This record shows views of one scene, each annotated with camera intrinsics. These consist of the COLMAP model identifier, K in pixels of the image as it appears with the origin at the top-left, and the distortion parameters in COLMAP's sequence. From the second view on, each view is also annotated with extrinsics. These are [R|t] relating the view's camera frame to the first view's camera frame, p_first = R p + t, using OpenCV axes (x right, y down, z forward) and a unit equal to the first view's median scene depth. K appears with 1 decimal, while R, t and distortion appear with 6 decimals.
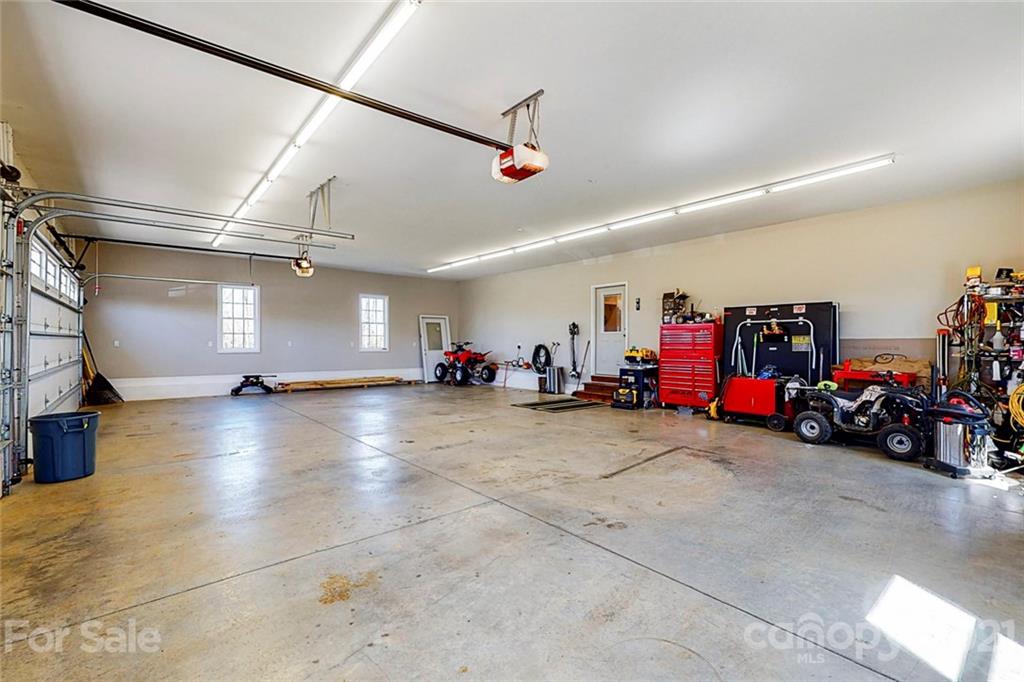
lens RADIAL K [[446.6, 0, 512.3], [0, 446.6, 341.9], [0, 0, 1]] dist [0.001300, 0.000600]
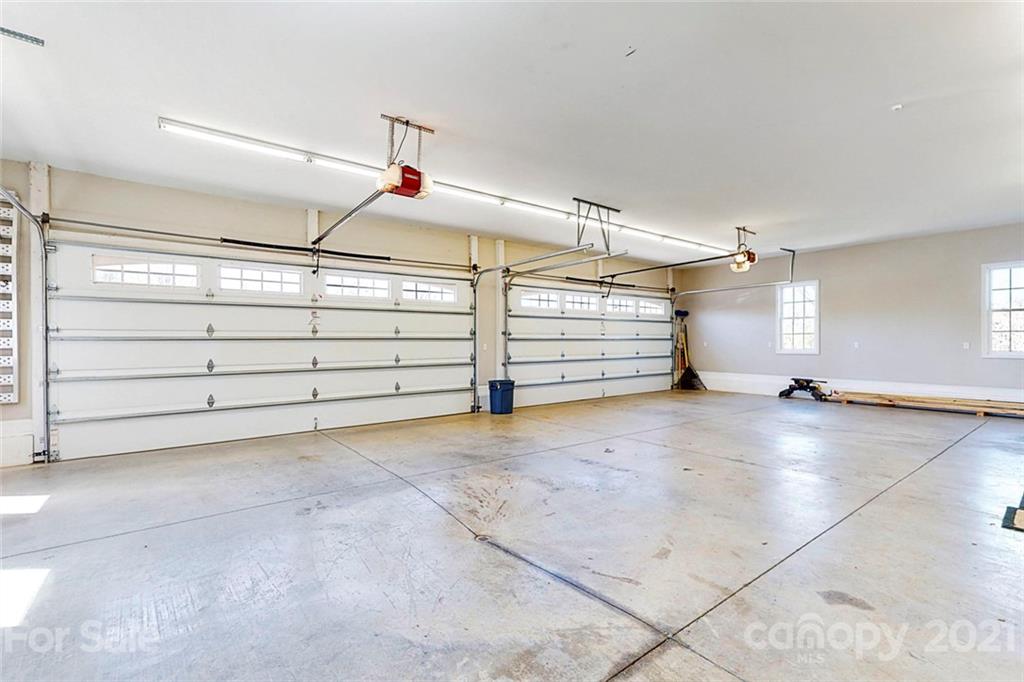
lens RADIAL K [[446.6, 0, 512.2], [0, 446.6, 343.4], [0, 0, 1]] dist [0.001300, 0.000600]
pose [[-0.048738, 0.000848, -0.998811, 0.807807], [0.004179, 0.999991, 0.000645, -0.003006], [0.998803, -0.004142, -0.048741, 0.963686]]
